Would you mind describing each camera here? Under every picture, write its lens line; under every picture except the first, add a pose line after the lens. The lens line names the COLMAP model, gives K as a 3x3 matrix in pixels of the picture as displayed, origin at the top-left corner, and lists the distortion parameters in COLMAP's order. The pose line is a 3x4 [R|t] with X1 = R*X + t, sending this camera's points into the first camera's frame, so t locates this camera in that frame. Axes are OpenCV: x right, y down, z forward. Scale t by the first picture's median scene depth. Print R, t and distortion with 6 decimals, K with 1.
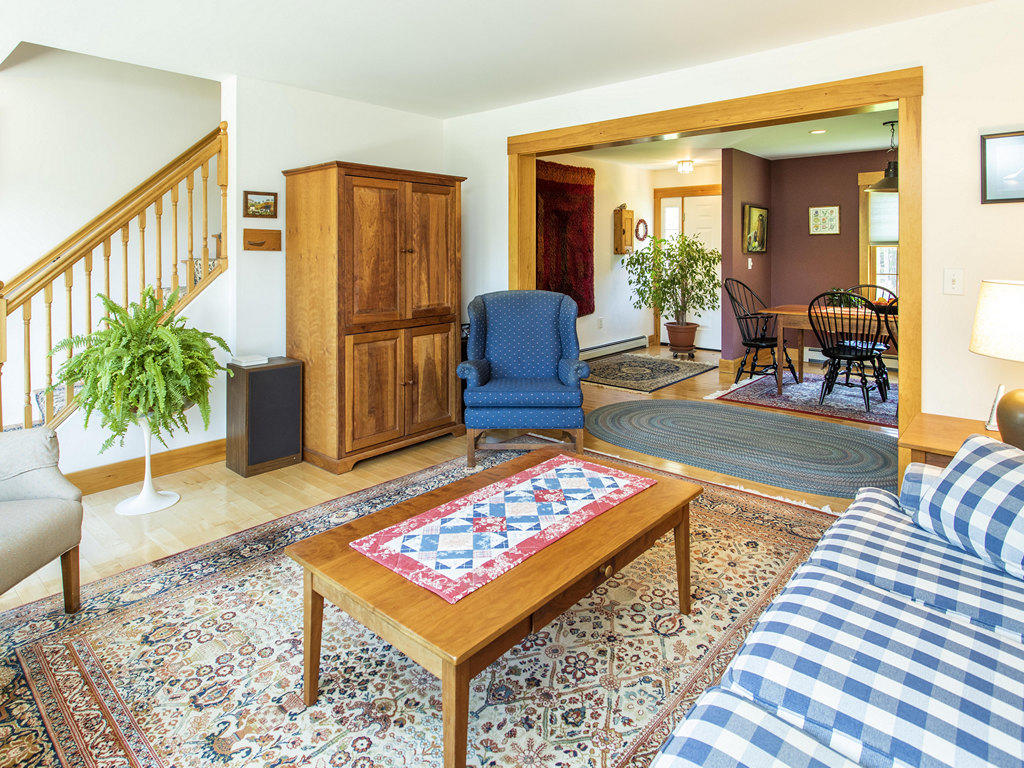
lens RADIAL K [[587.4, 0, 520.5], [0, 587.4, 260.9], [0, 0, 1]] dist [-0.007030, -0.000455]
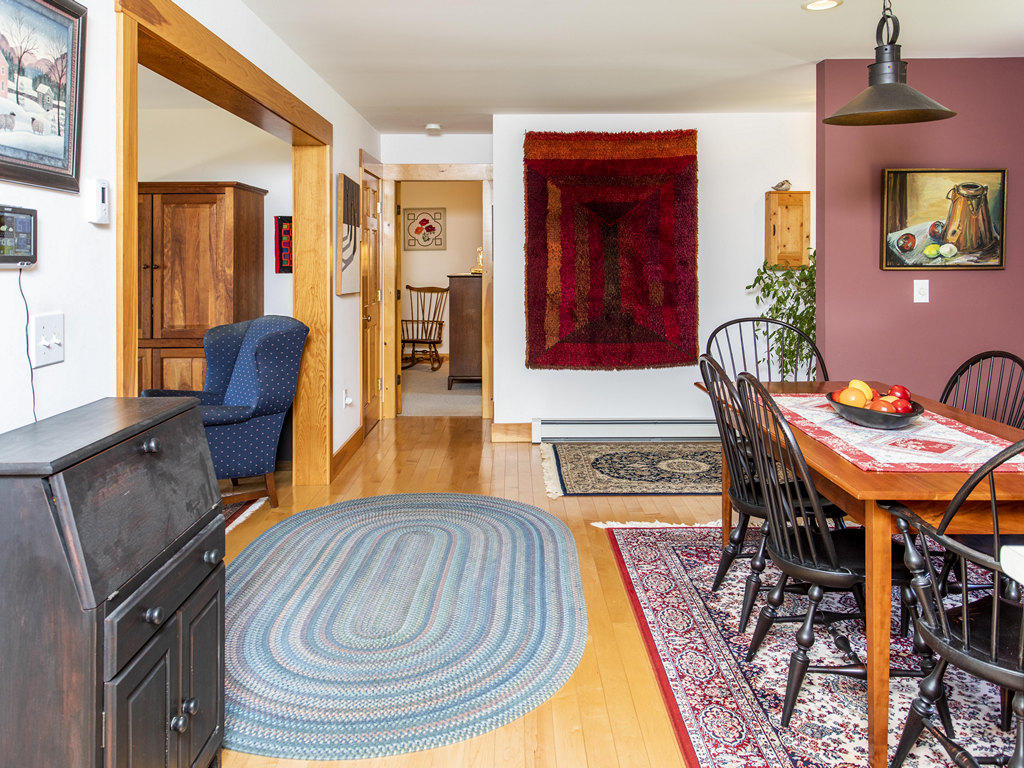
lens RADIAL K [[795.2, 0, 516.4], [0, 795.2, 261.6], [0, 0, 1]] dist [-0.005192, -0.006841]
pose [[0.654494, 0.003632, -0.756058, 1.141851], [-0.007276, 0.999972, -0.001494, -0.027122], [0.756032, 0.006479, 0.654502, 0.588871]]
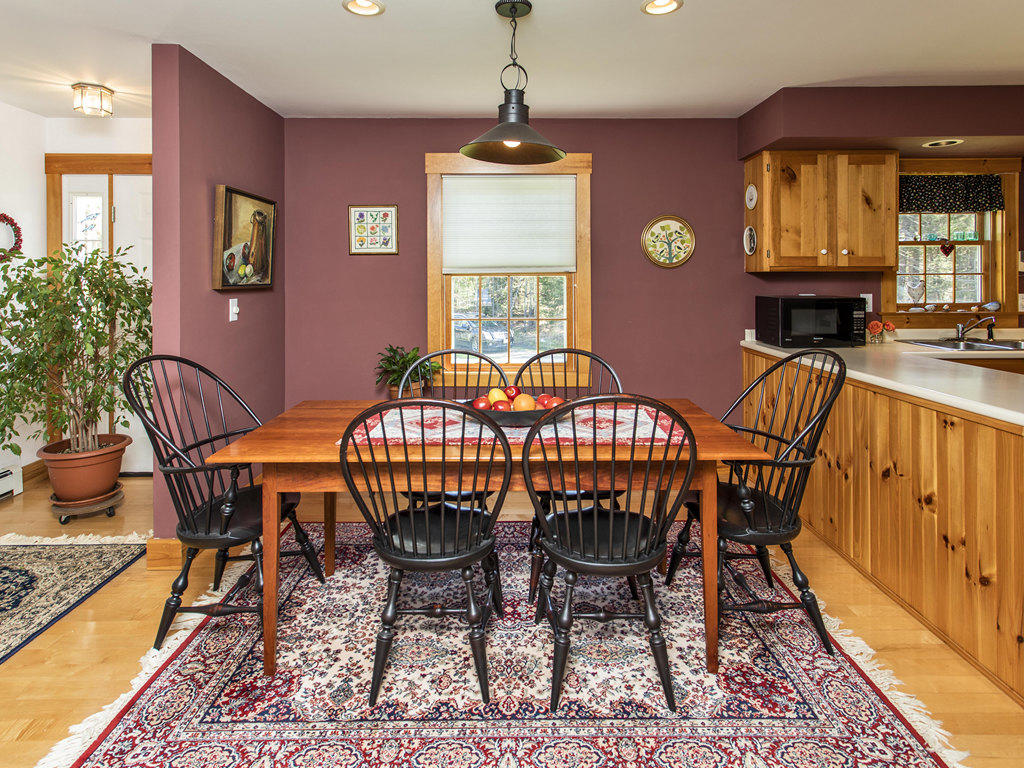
lens RADIAL K [[572.2, 0, 508.7], [0, 572.2, 282.8], [0, 0, 1]] dist [0.005217, -0.000413]
pose [[0.754823, -0.003601, 0.655918, 0.439096], [0.008065, 0.999960, -0.003792, -0.024458], [-0.655878, 0.008152, 0.754823, 0.861314]]
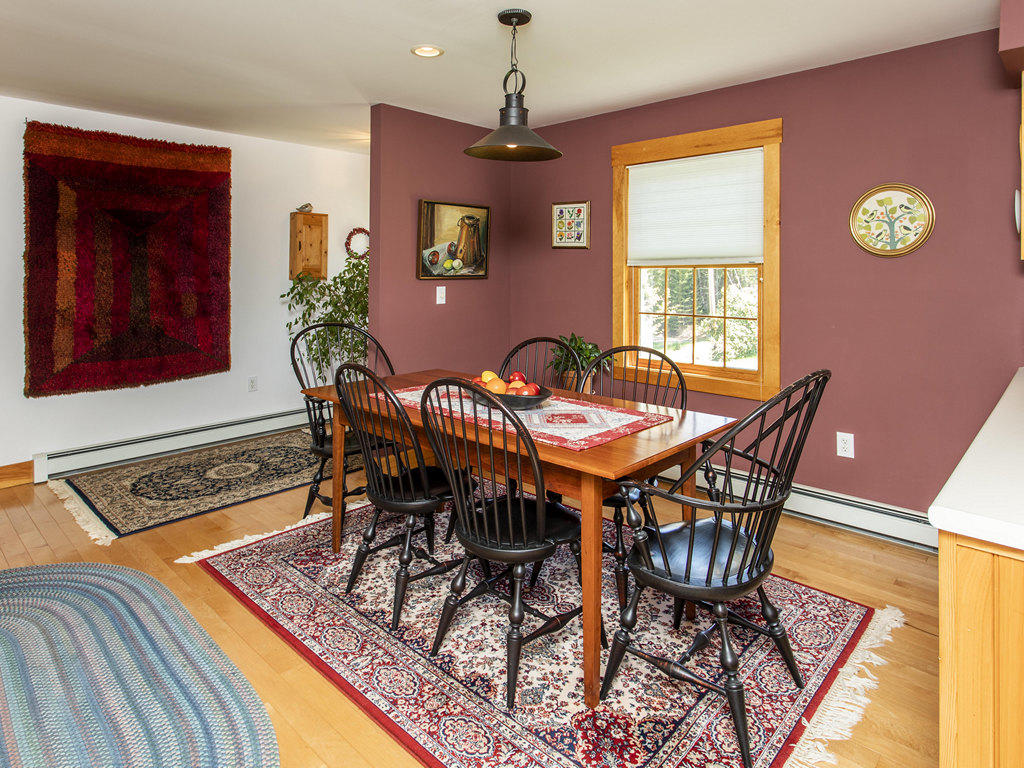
lens RADIAL K [[604.1, 0, 510.5], [0, 604.1, 270.1], [0, 0, 1]] dist [0.000744, -0.000755]
pose [[0.998993, 0.001979, -0.044813, 0.852295], [-0.002628, 0.999892, -0.014438, -0.021924], [0.044779, 0.014541, 0.998891, 0.644323]]
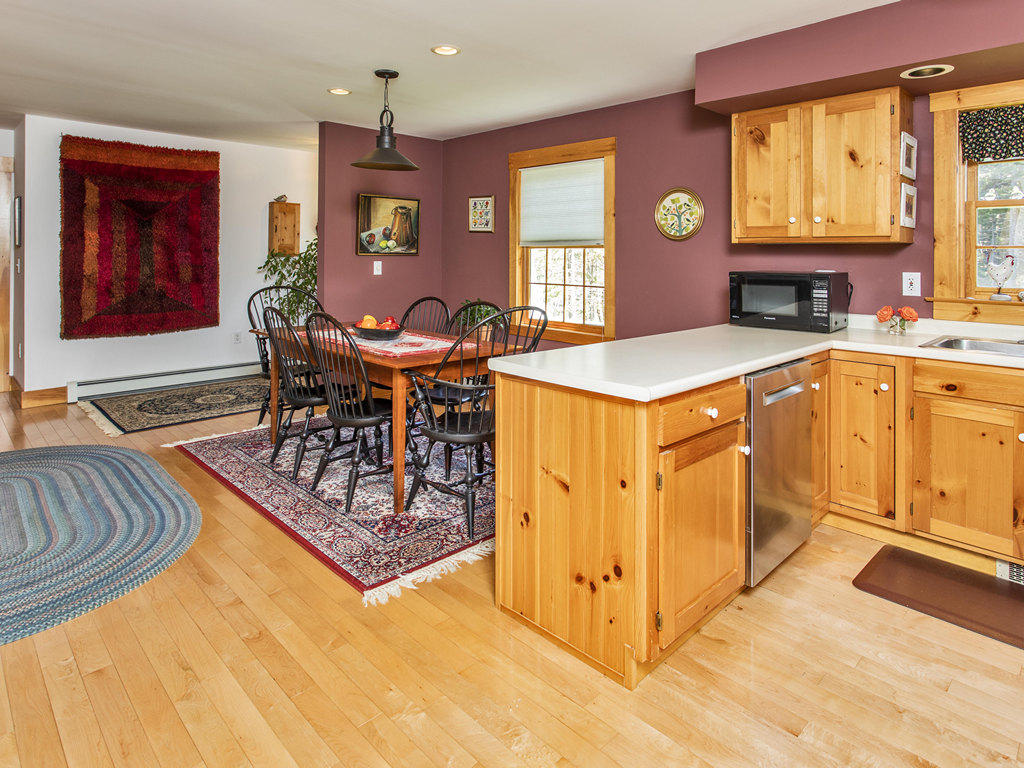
lens RADIAL K [[587.4, 0, 520.5], [0, 587.4, 260.9], [0, 0, 1]] dist [-0.007030, -0.000455]
pose [[0.997986, 0.012392, -0.062218, 1.096230], [-0.012511, 0.999921, -0.001527, -0.010685], [0.062194, 0.002303, 0.998061, 0.383828]]
